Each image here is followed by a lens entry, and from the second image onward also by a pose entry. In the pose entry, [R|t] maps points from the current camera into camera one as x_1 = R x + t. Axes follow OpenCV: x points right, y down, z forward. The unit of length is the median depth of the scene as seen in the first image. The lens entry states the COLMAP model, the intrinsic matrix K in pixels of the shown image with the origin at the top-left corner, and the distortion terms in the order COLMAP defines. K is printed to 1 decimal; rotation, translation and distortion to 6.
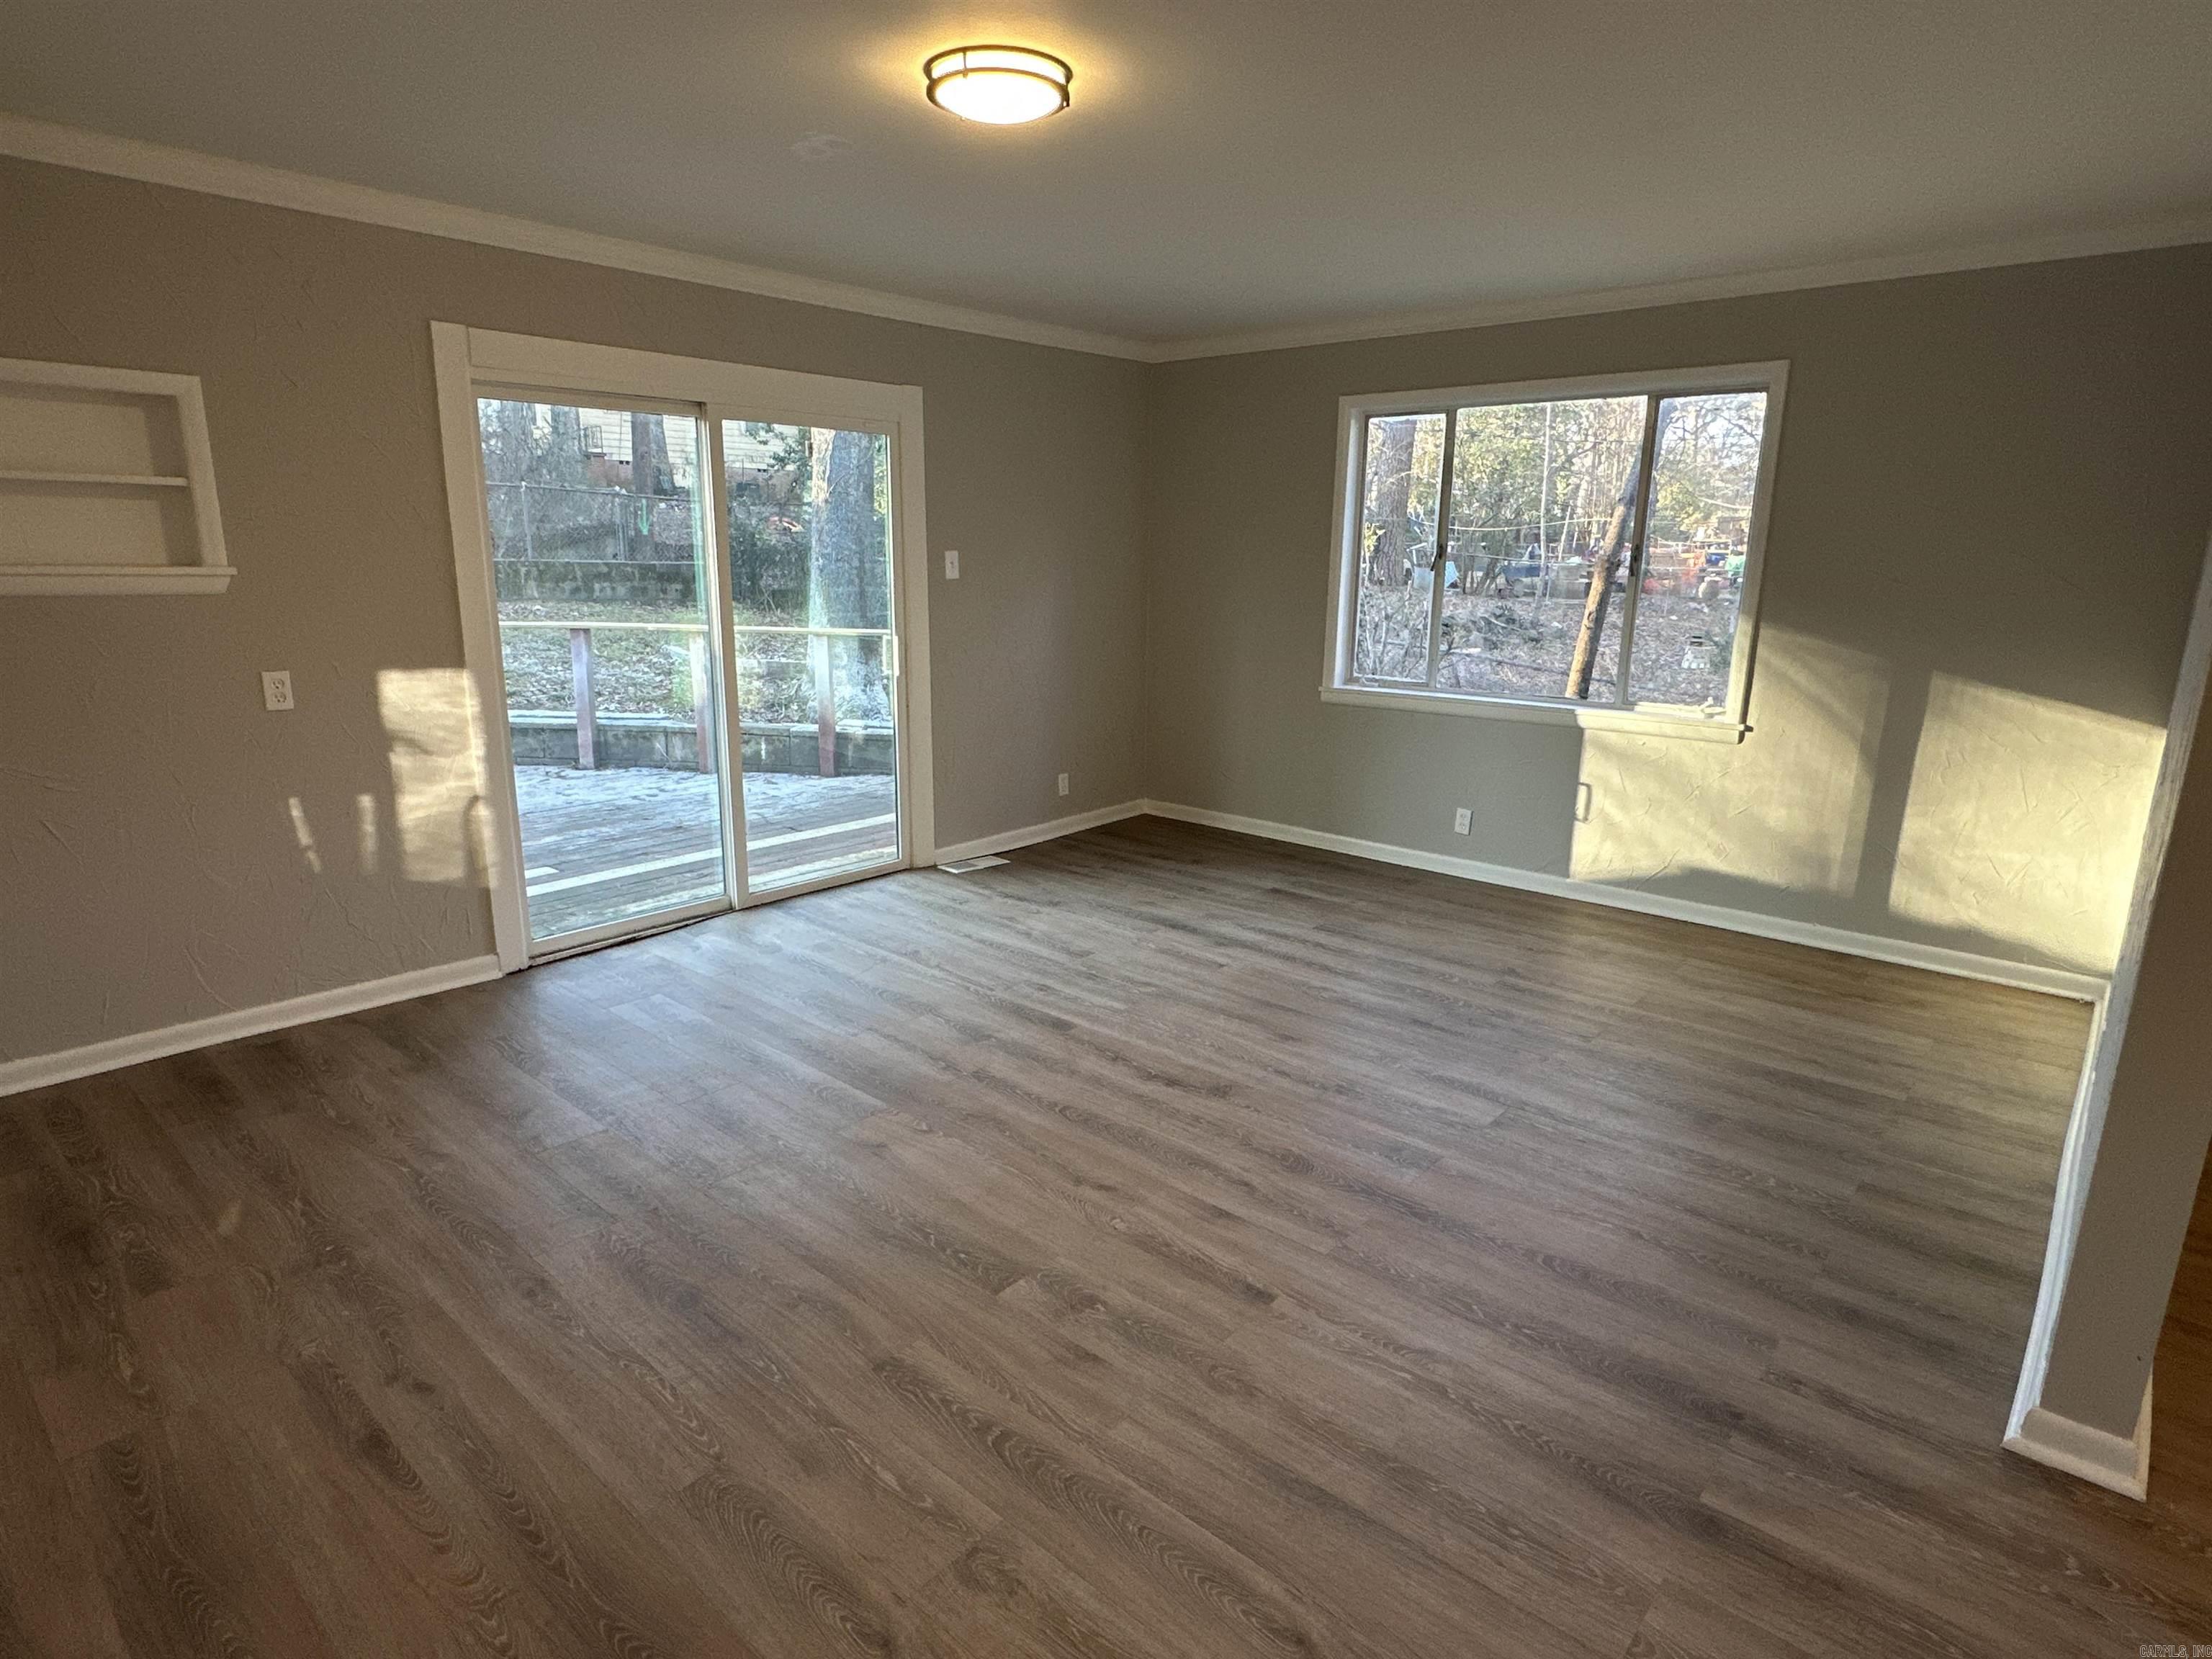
lens RADIAL K [[1197.4, 0, 1104.0], [0, 1197.4, 828.5], [0, 0, 1]] dist [-0.003058, 0.001189]
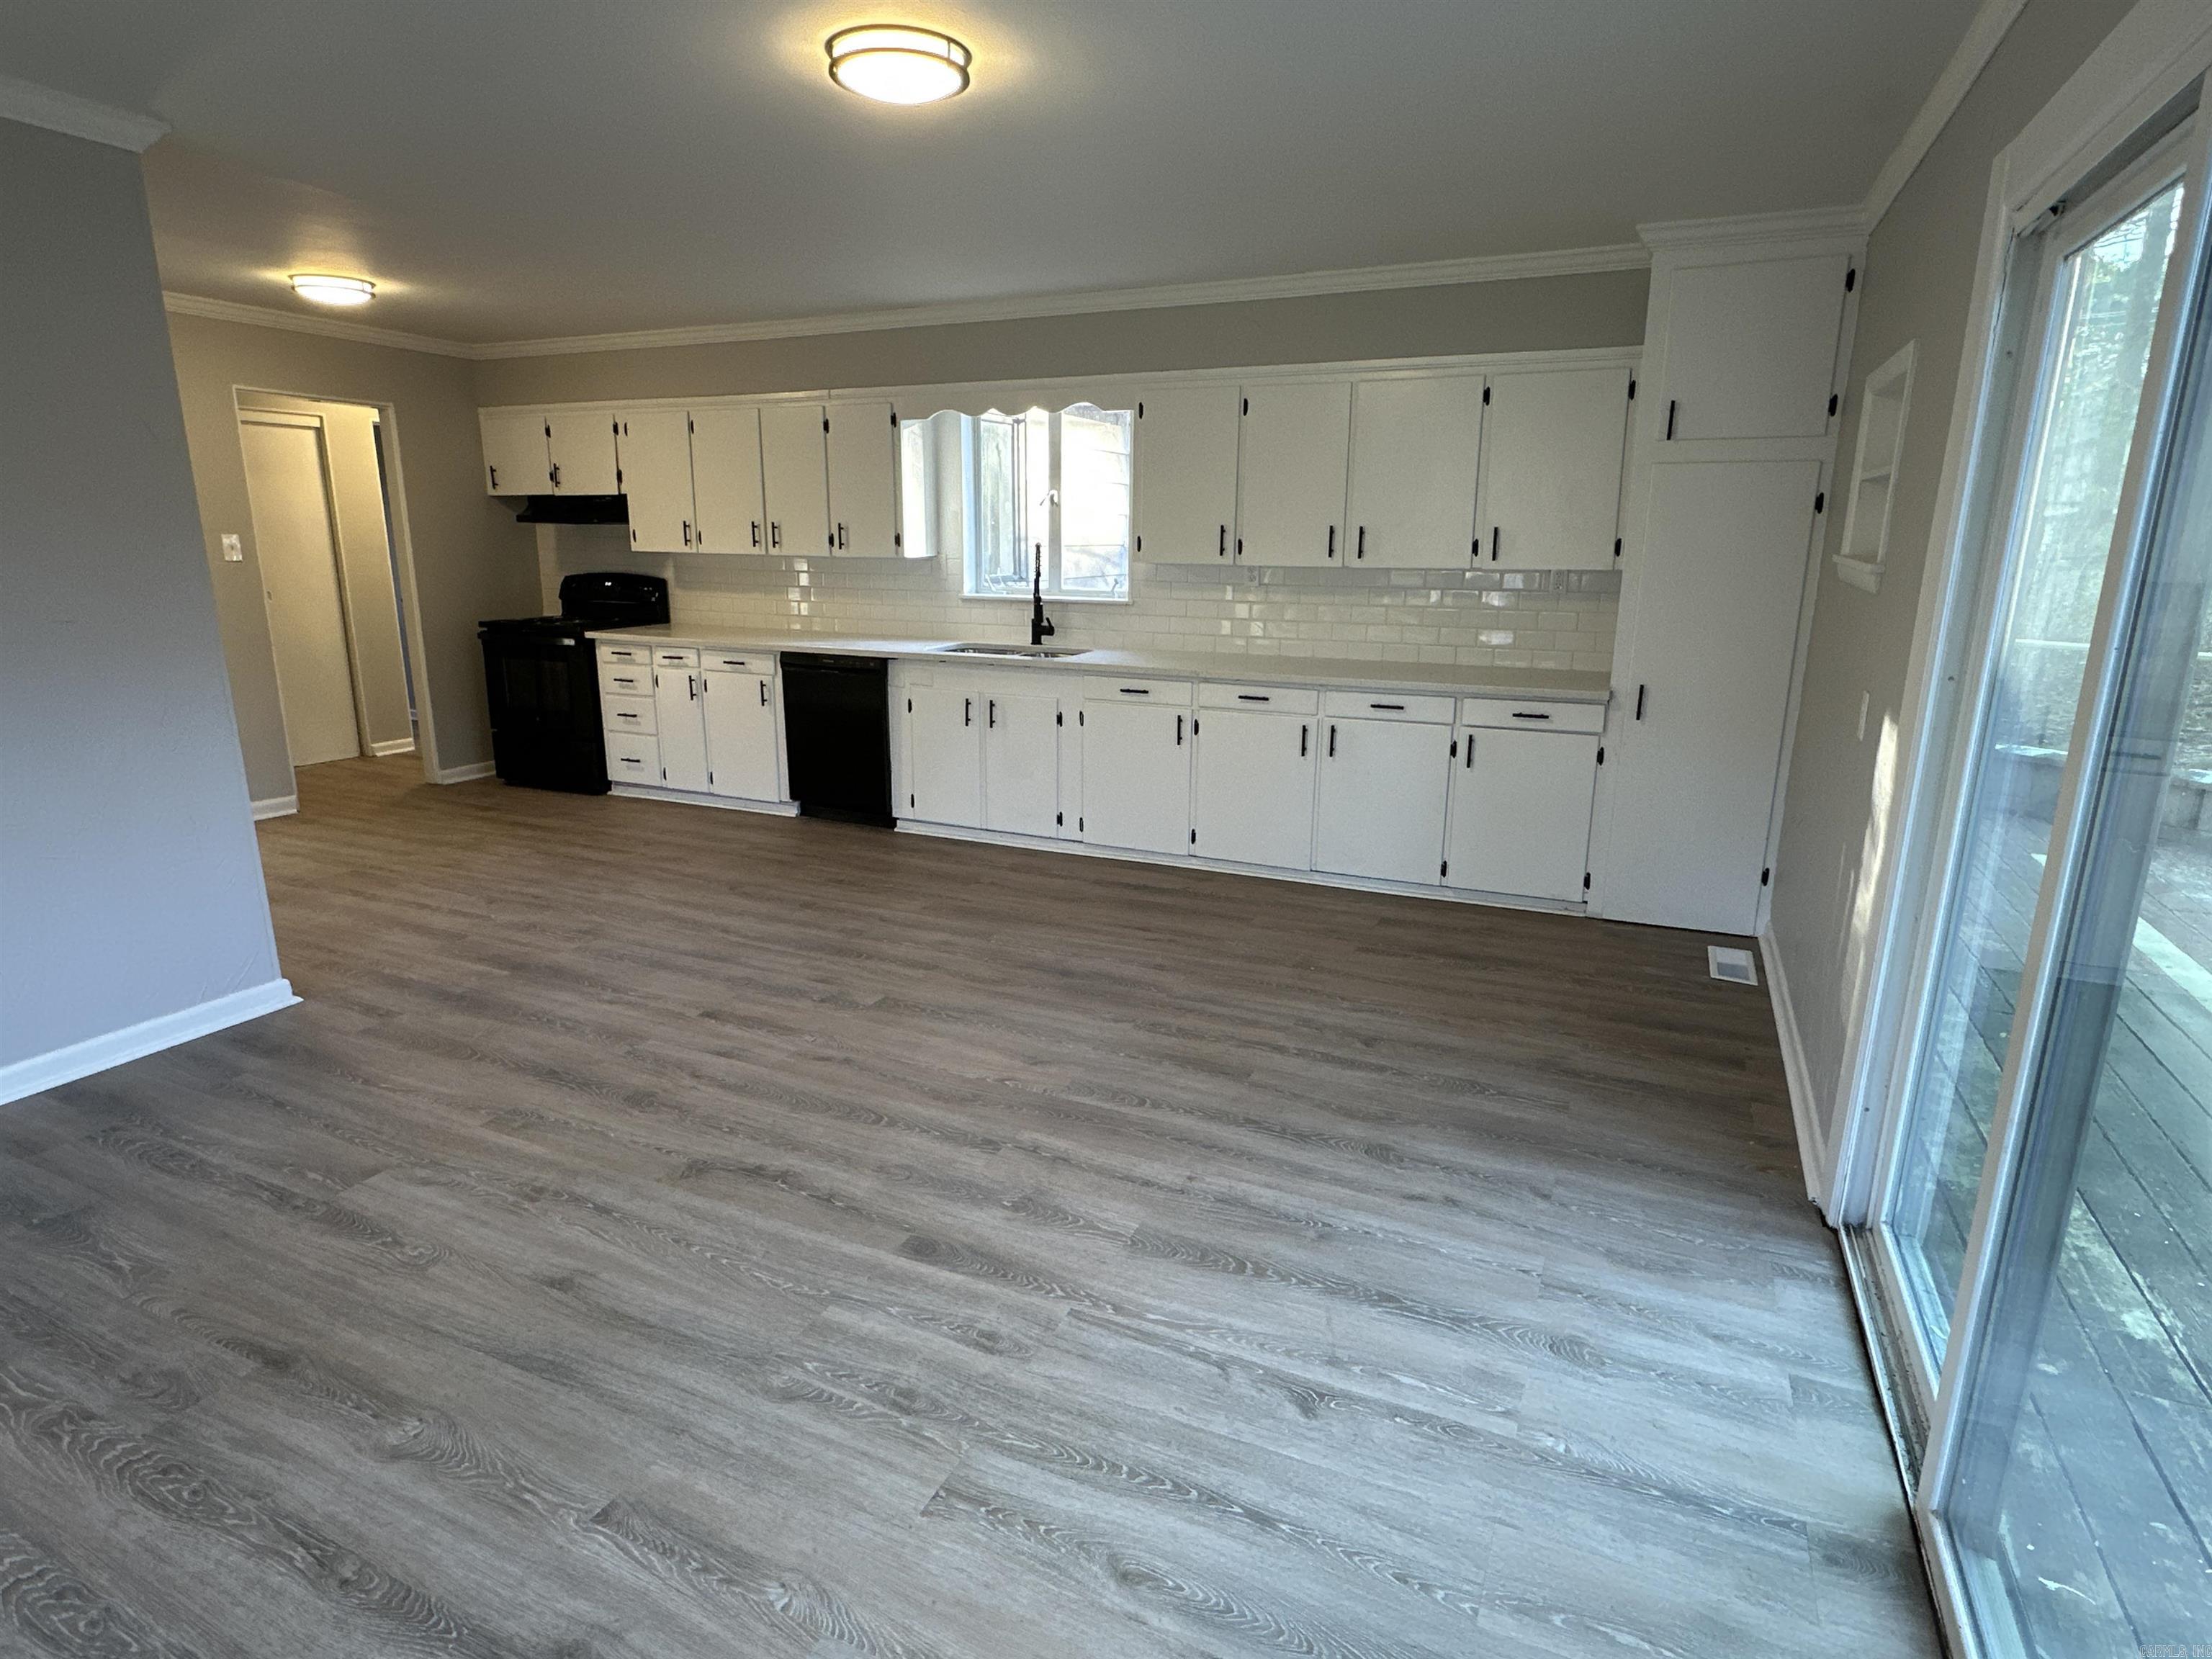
lens RADIAL K [[1200.4, 0, 1102.6], [0, 1200.4, 828.8], [0, 0, 1]] dist [-0.003318, 0.001678]
pose [[-0.959022, 0.048635, -0.279128, 0.041659], [-0.085307, 0.889879, 0.448150, -0.342275], [0.270186, 0.453597, -0.849264, 1.472909]]
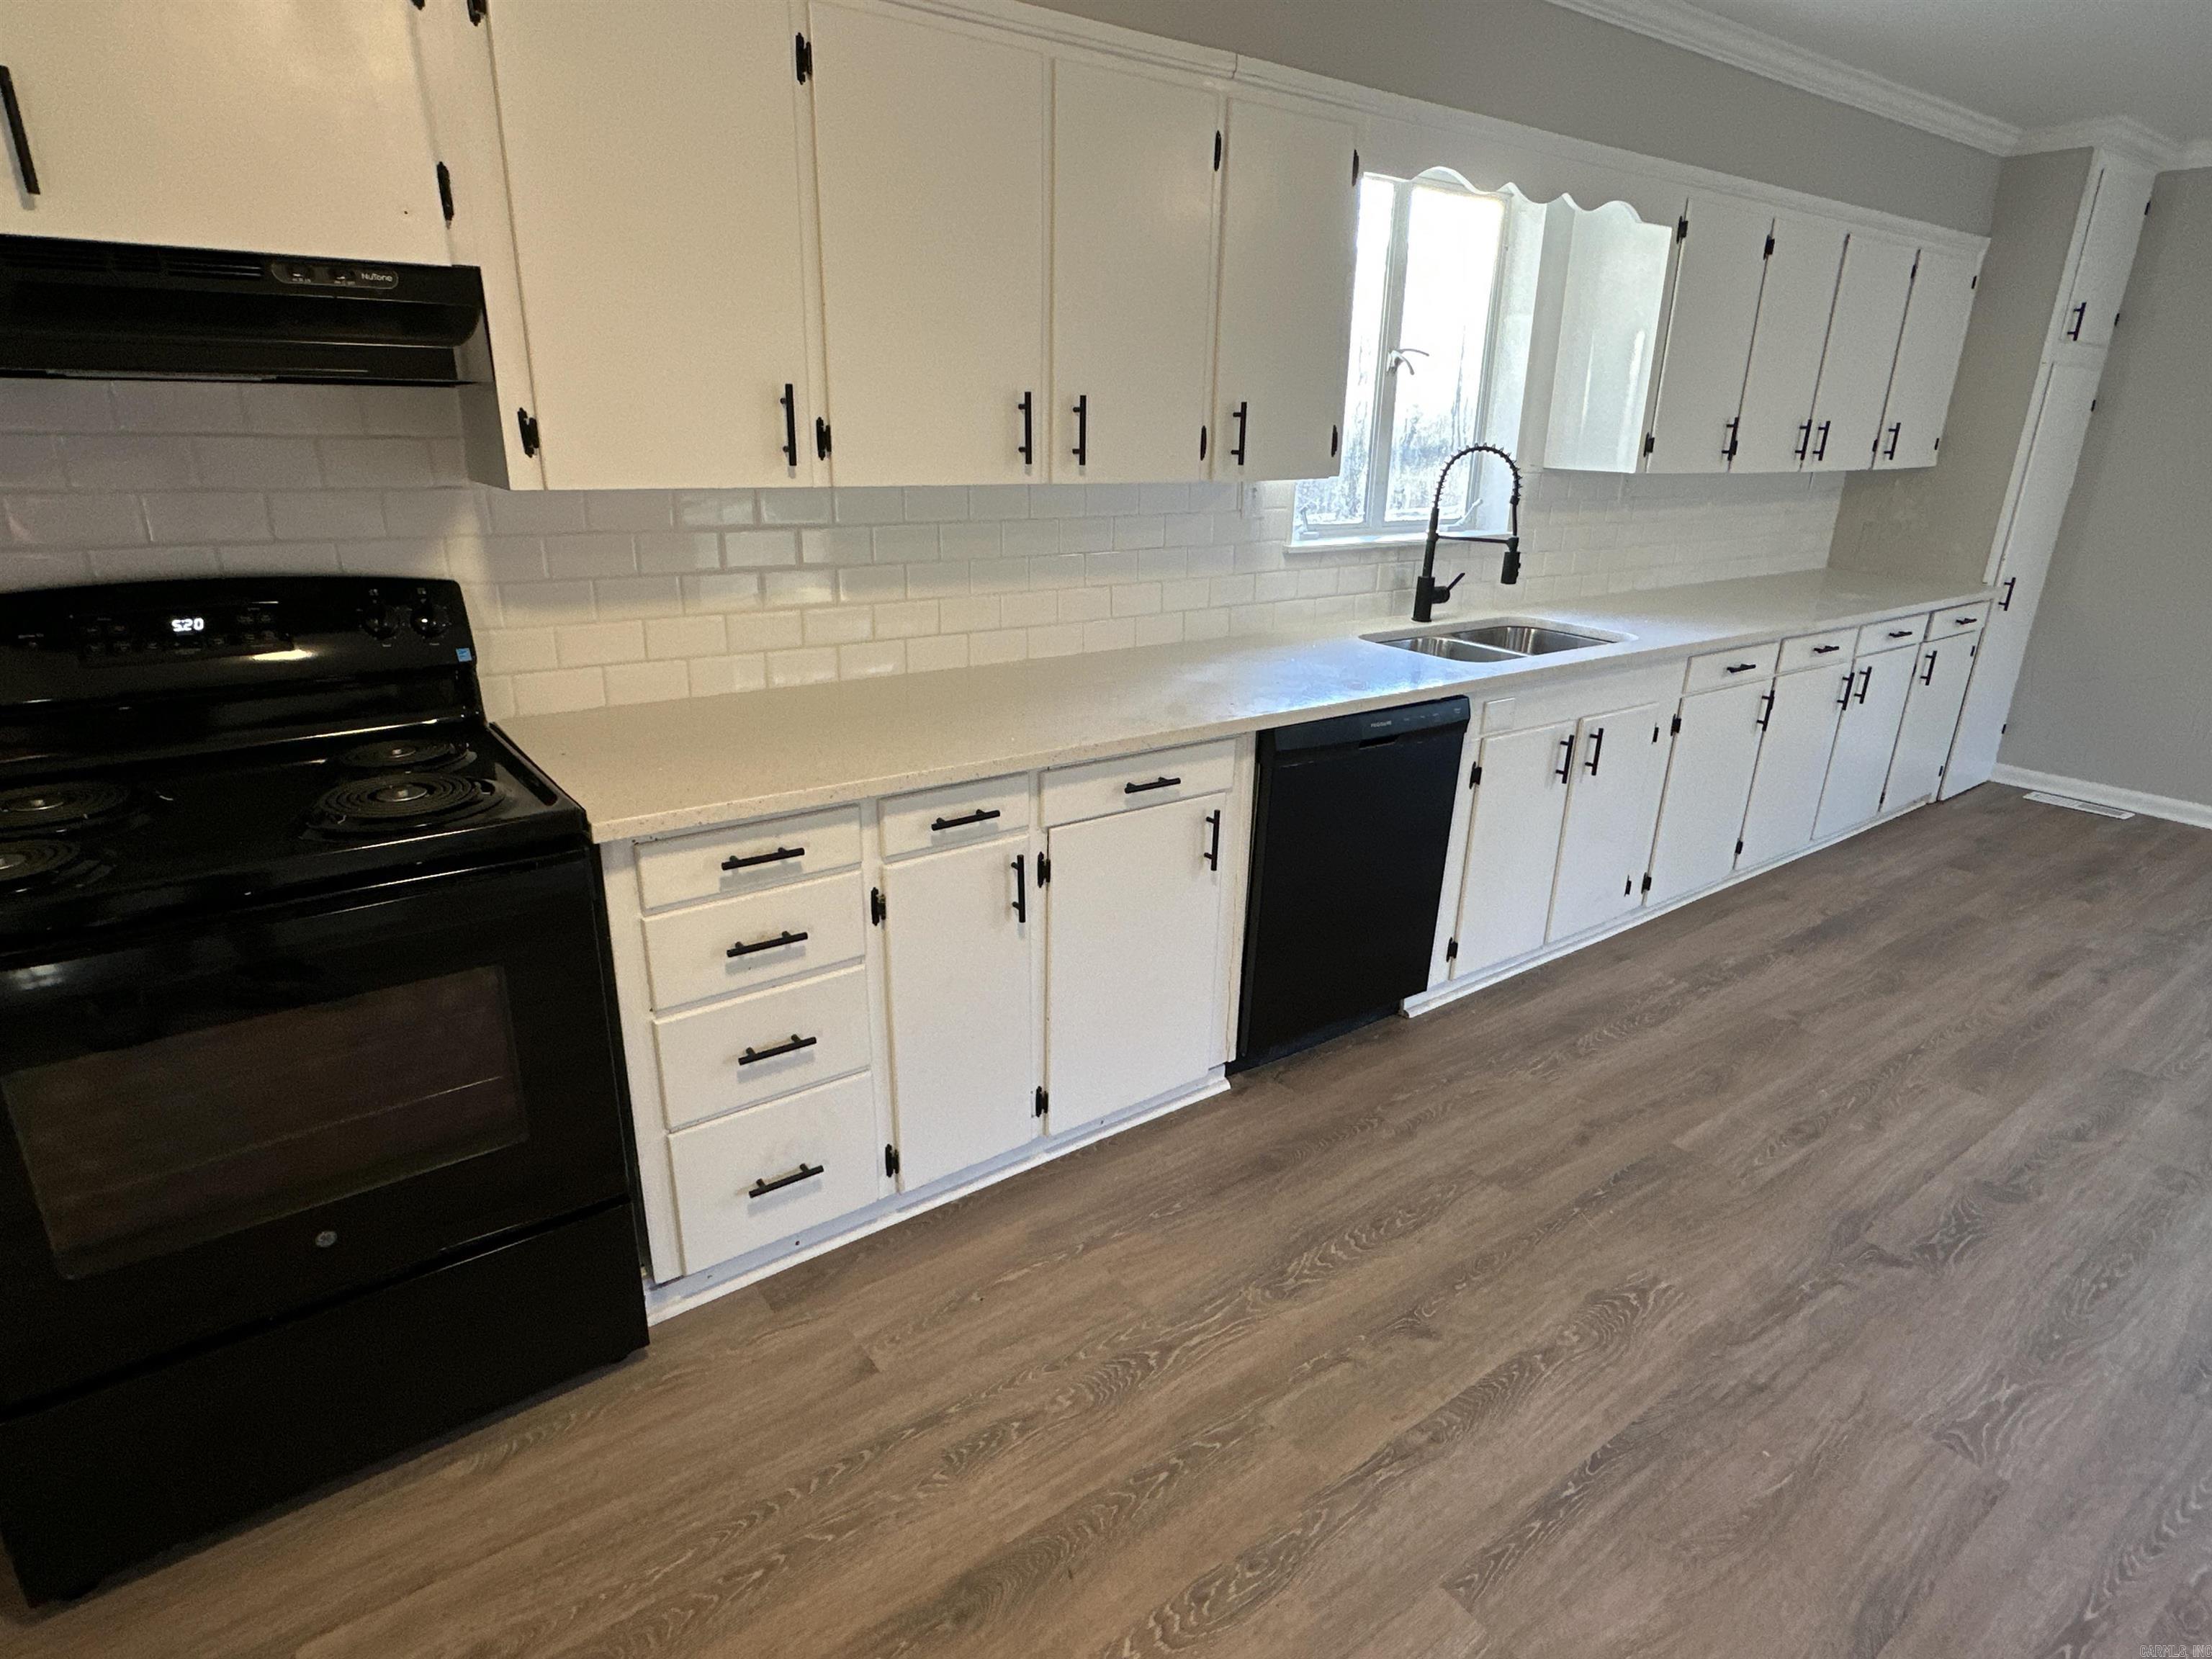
lens RADIAL K [[1200.4, 0, 1102.6], [0, 1200.4, 828.8], [0, 0, 1]] dist [-0.003318, 0.001678]
pose [[-0.211384, 0.303765, -0.929002, 0.622496], [-0.250415, 0.901924, 0.351890, 0.035628], [0.944780, 0.307019, -0.114585, -0.069541]]
